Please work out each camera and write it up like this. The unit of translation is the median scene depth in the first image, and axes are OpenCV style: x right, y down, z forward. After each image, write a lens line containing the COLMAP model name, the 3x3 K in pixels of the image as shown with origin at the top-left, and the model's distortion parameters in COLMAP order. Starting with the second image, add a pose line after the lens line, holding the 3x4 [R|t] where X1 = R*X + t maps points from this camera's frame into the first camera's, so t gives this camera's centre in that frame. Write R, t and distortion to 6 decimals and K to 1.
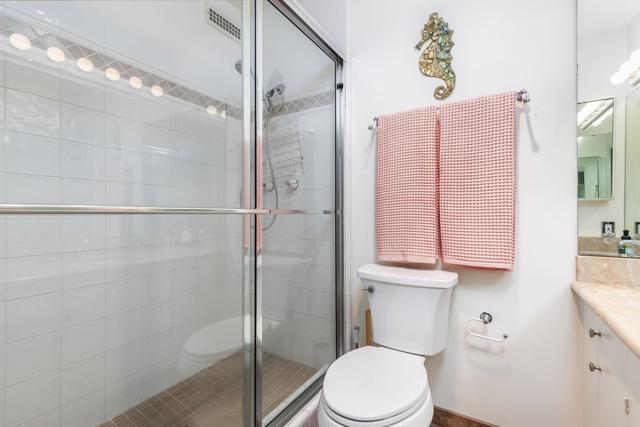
lens RADIAL K [[288.6, 0, 321.2], [0, 288.6, 211.7], [0, 0, 1]] dist [0.002120, 0.000431]
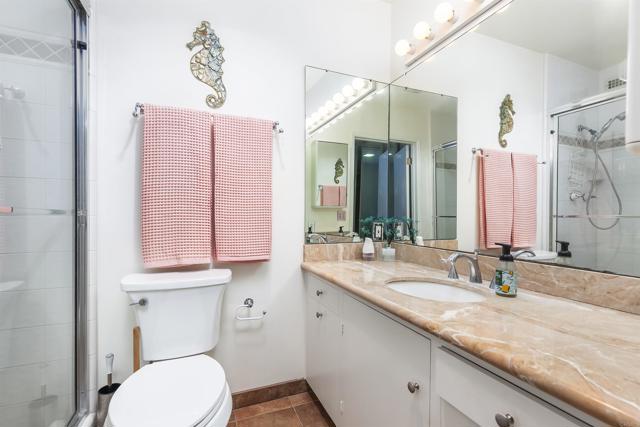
lens RADIAL K [[288.6, 0, 319.9], [0, 288.6, 218.3], [0, 0, 1]] dist [0.002120, 0.000431]
pose [[0.593614, 0.000579, 0.804750, -0.206934], [-0.011943, 0.999896, 0.008091, 0.003126], [-0.804661, -0.014414, 0.593559, 0.052424]]
